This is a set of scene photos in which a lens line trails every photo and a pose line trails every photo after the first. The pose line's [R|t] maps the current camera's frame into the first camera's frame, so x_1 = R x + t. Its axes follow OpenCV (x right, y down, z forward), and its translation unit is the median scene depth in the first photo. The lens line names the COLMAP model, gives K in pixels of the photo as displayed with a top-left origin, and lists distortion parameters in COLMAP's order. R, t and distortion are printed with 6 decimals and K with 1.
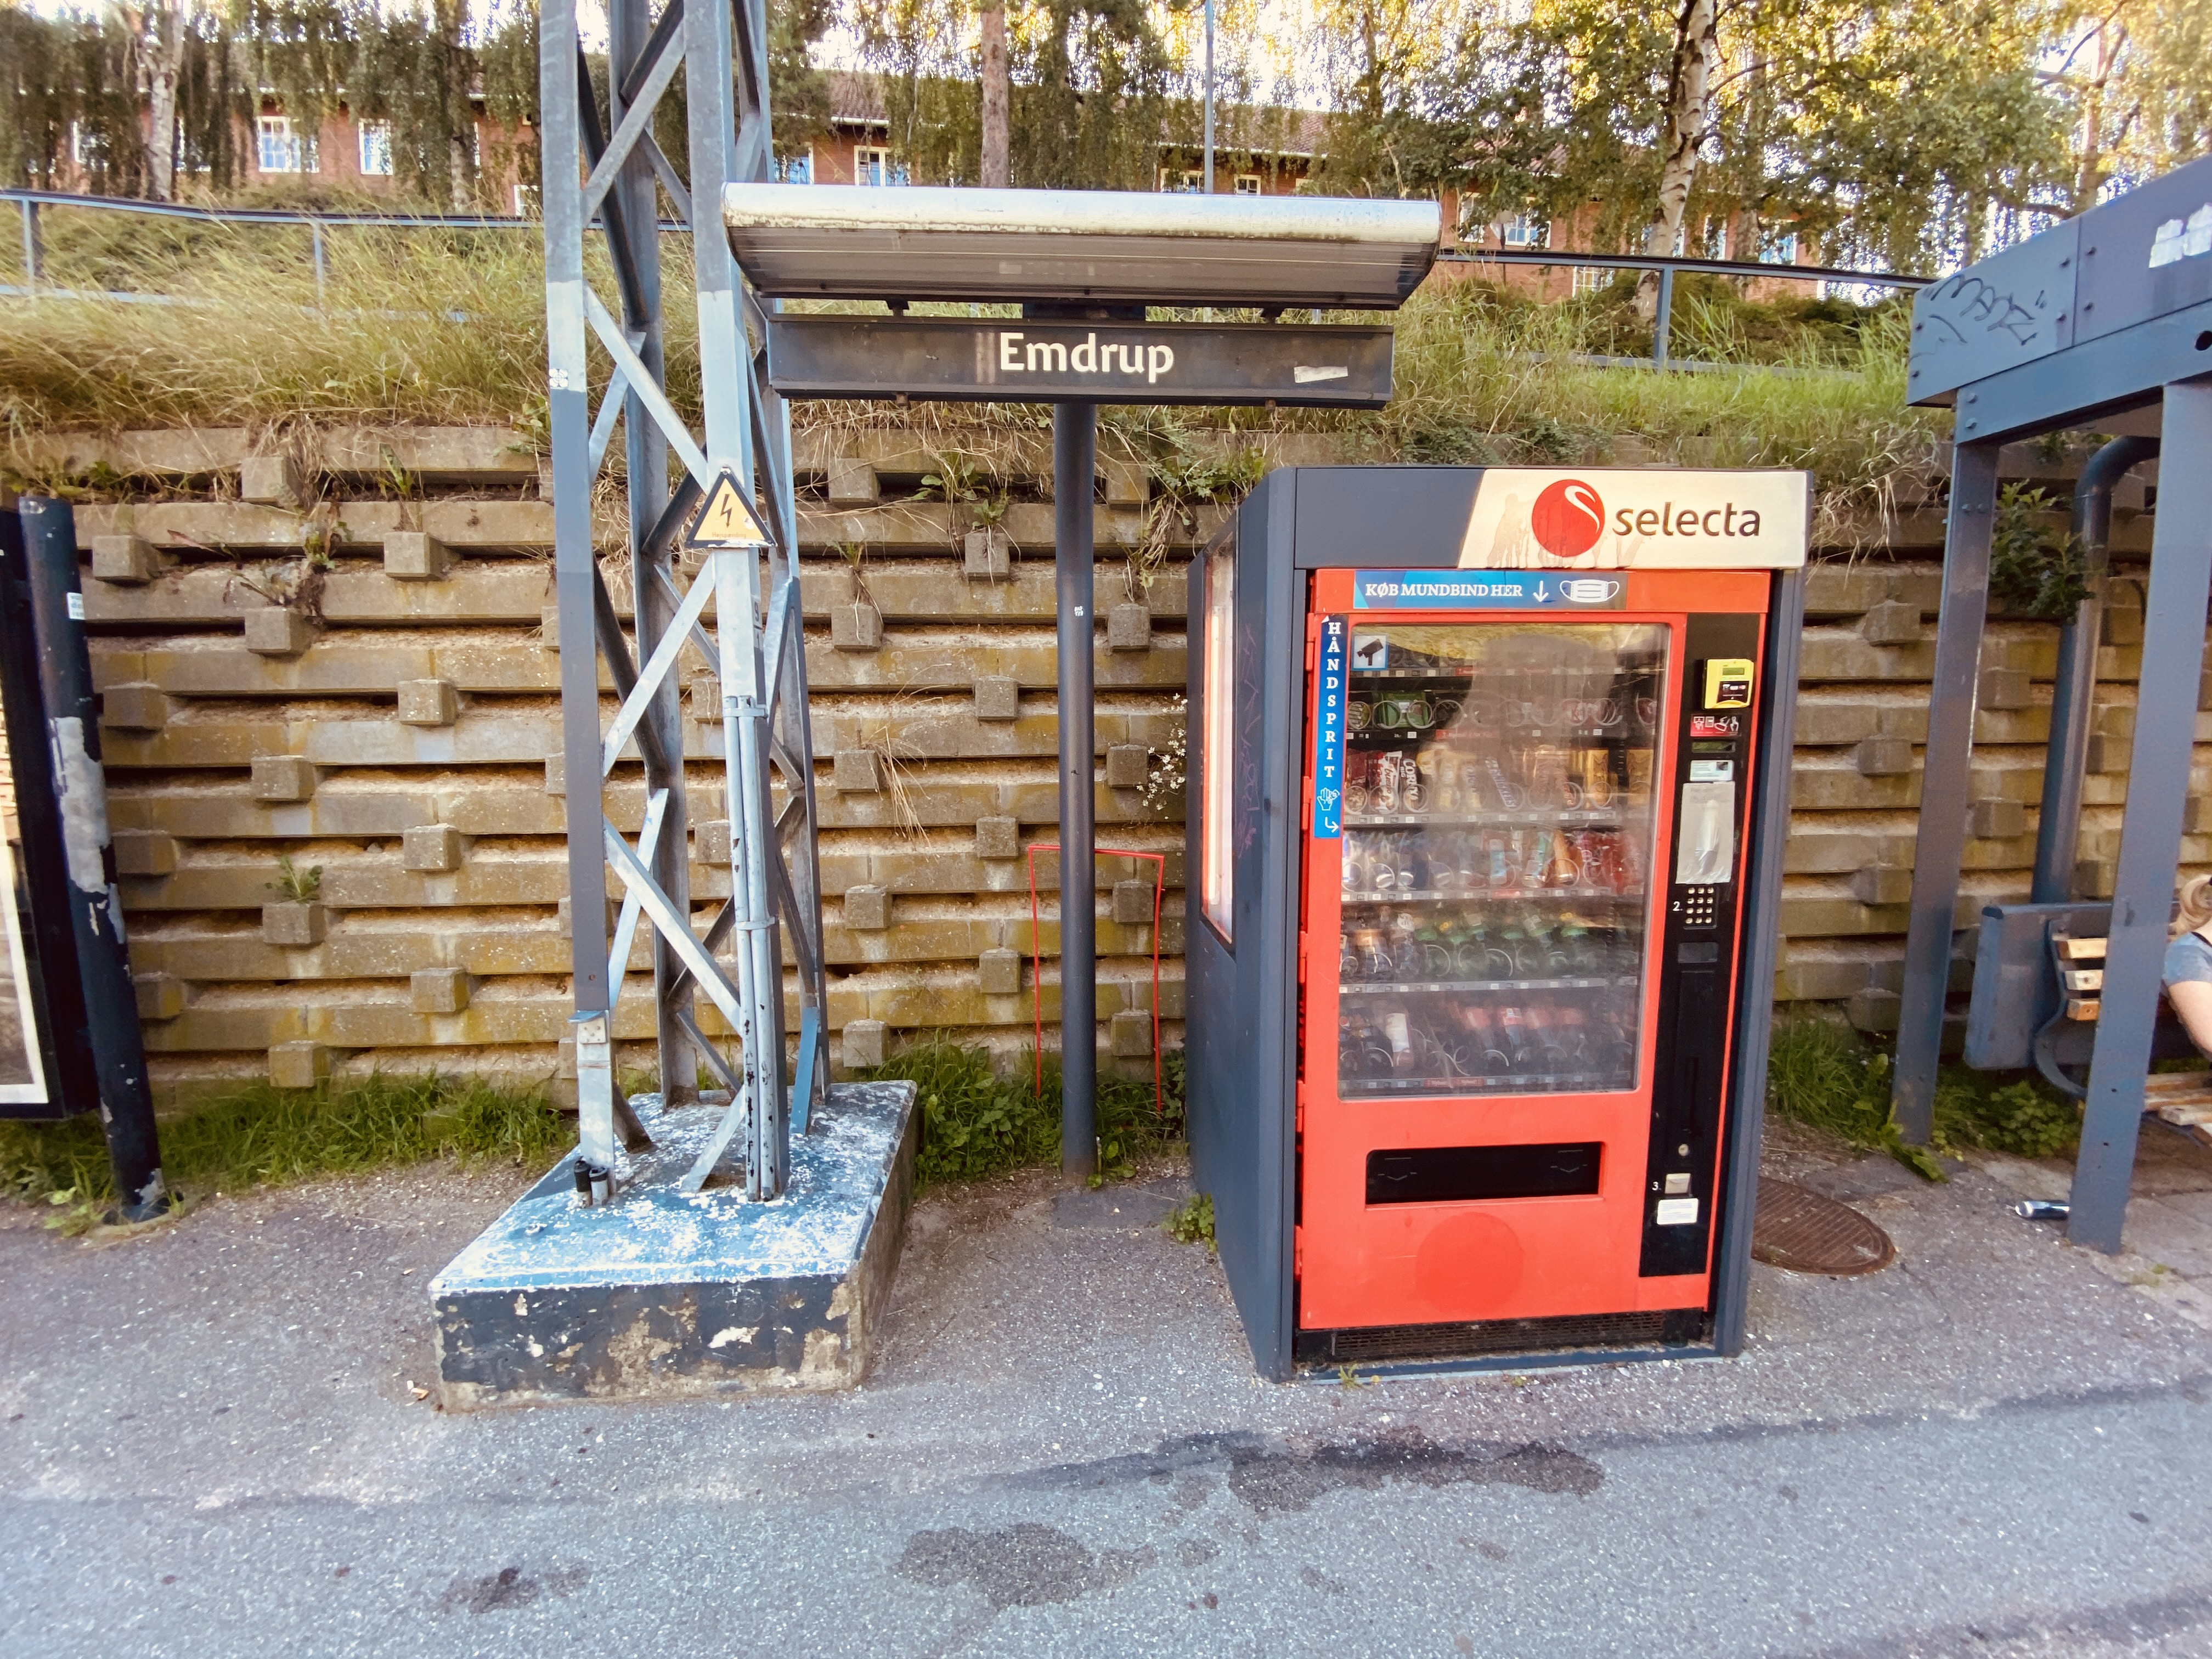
lens RADIAL K [[900.0, 0, 1101.9], [0, 900.0, 835.5], [0, 0, 1]] dist [0.015768, -0.018613]
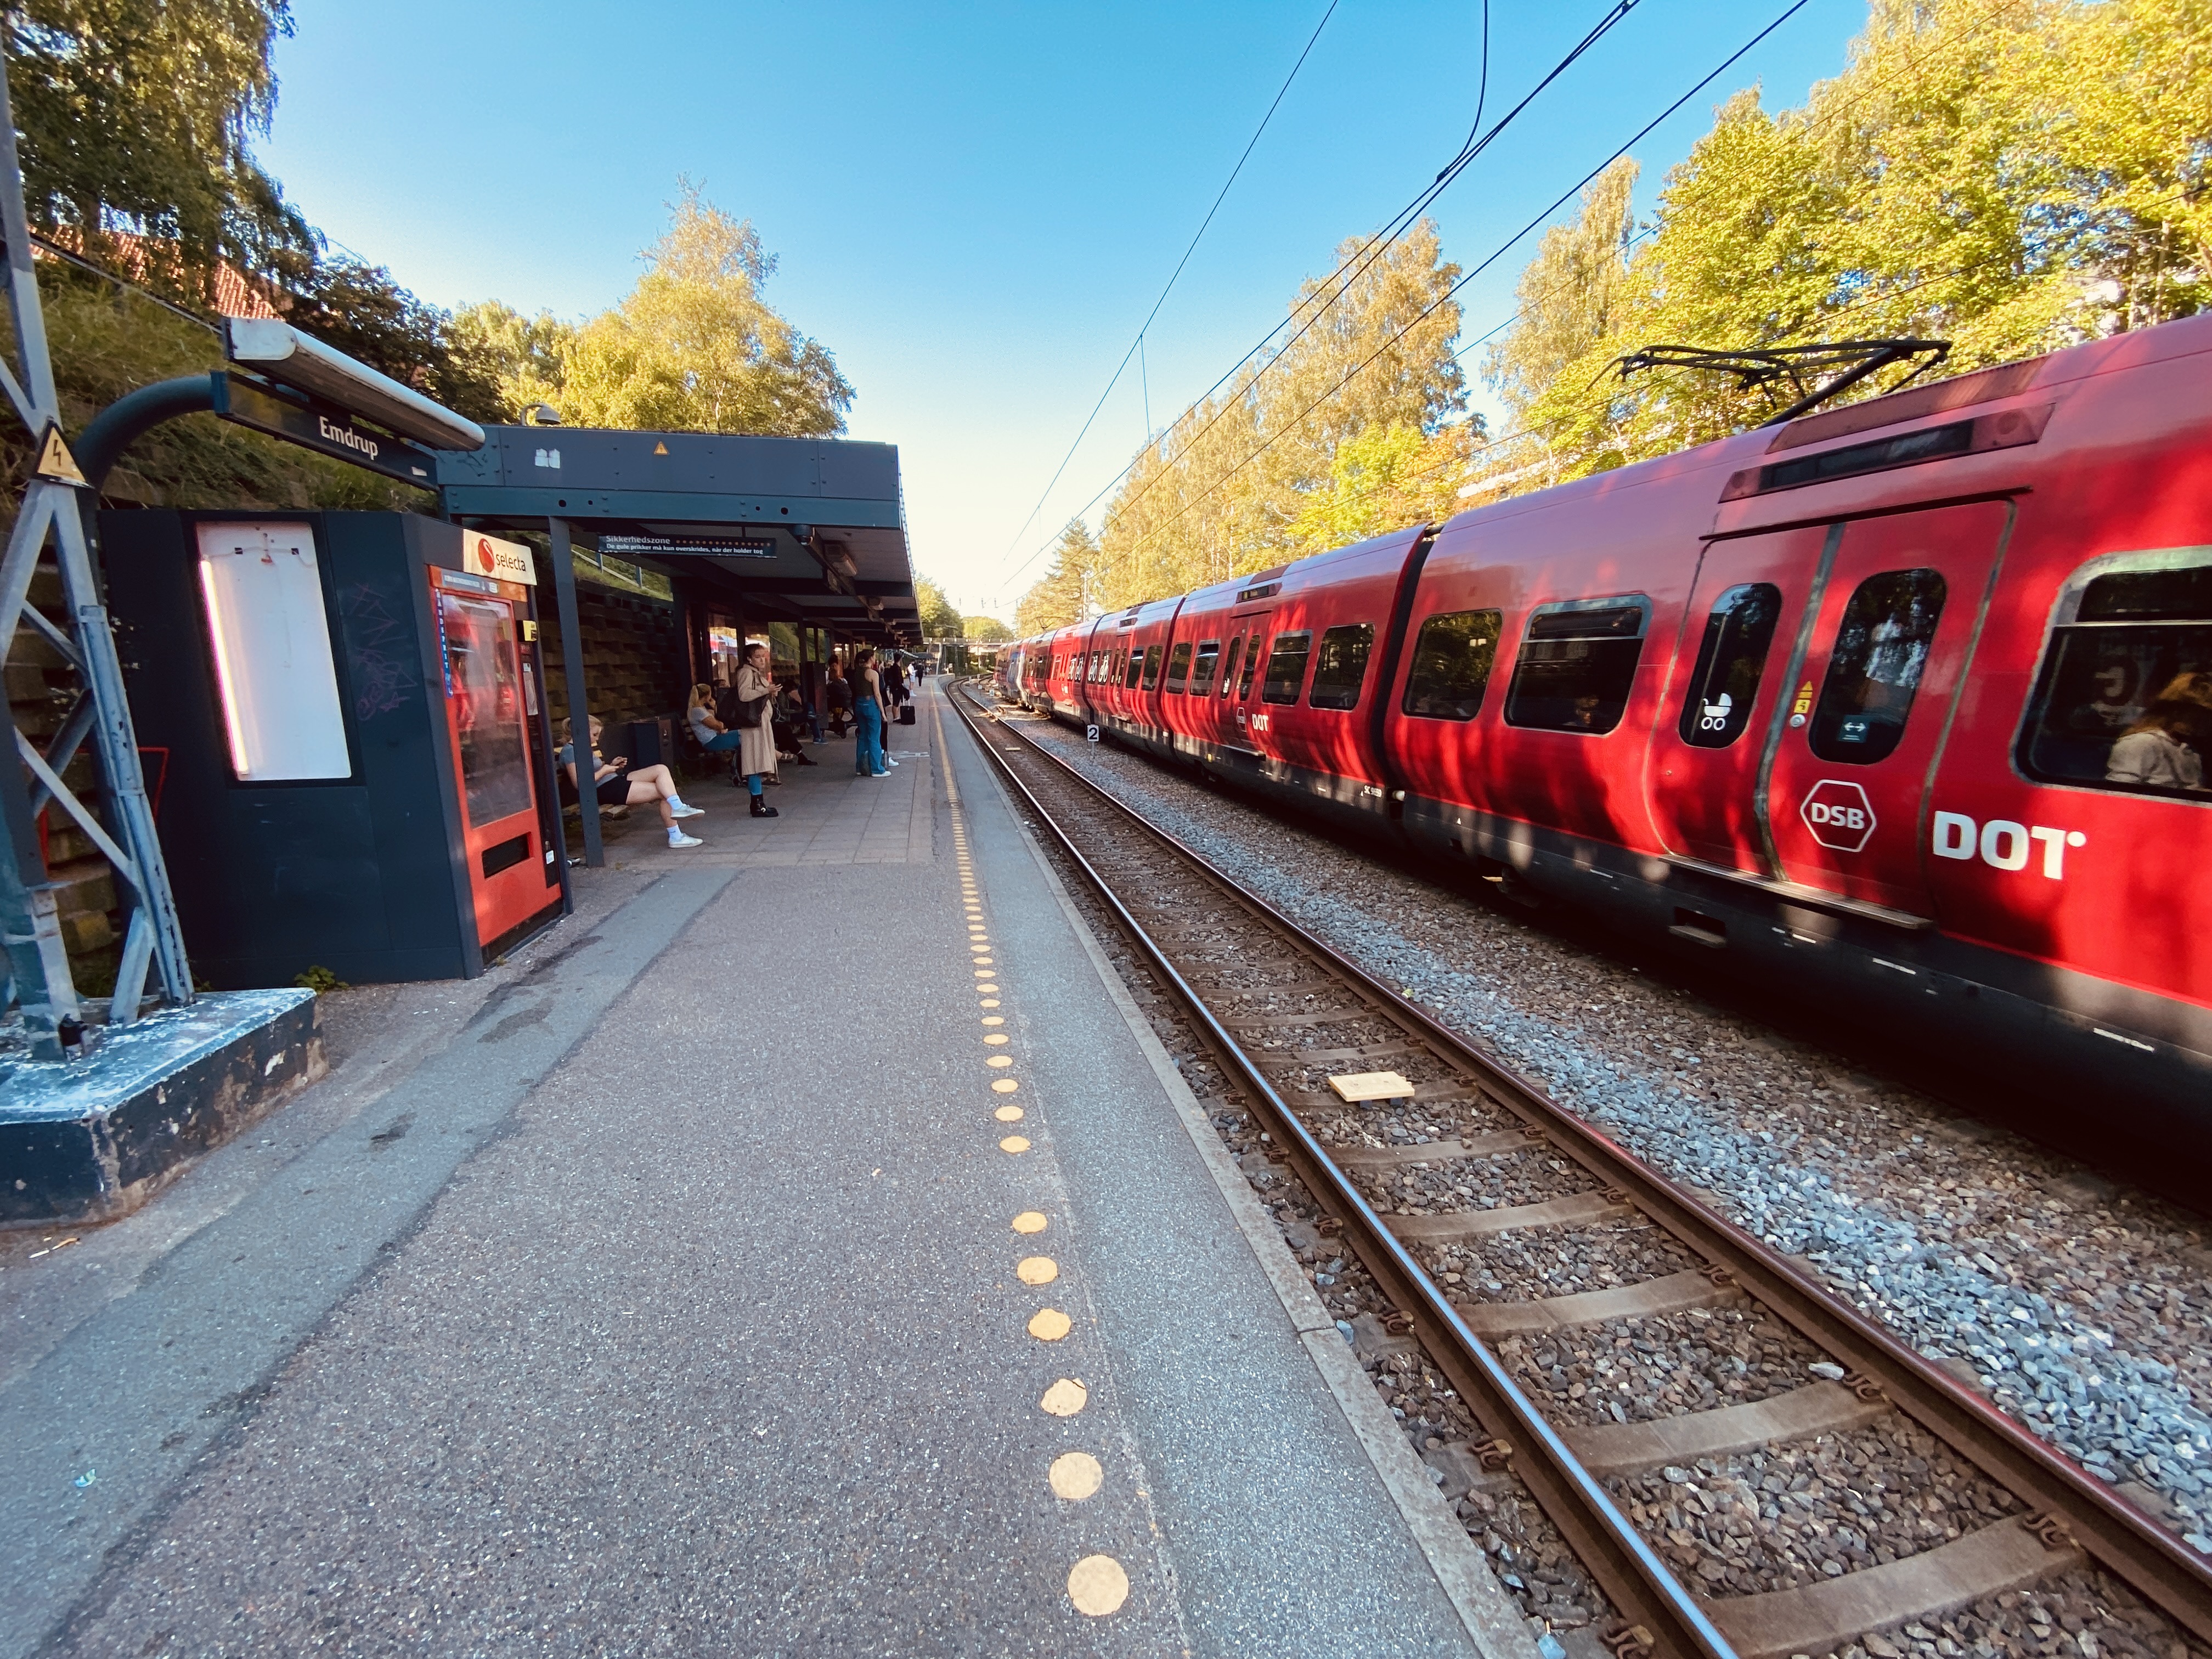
lens RADIAL K [[900.0, 0, 1101.9], [0, 900.0, 835.5], [0, 0, 1]] dist [0.015768, -0.018613]
pose [[-0.123341, -0.174588, 0.976886, -1.931295], [0.124971, 0.973833, 0.189821, 0.099237], [-0.984464, 0.145495, -0.098295, -0.206938]]
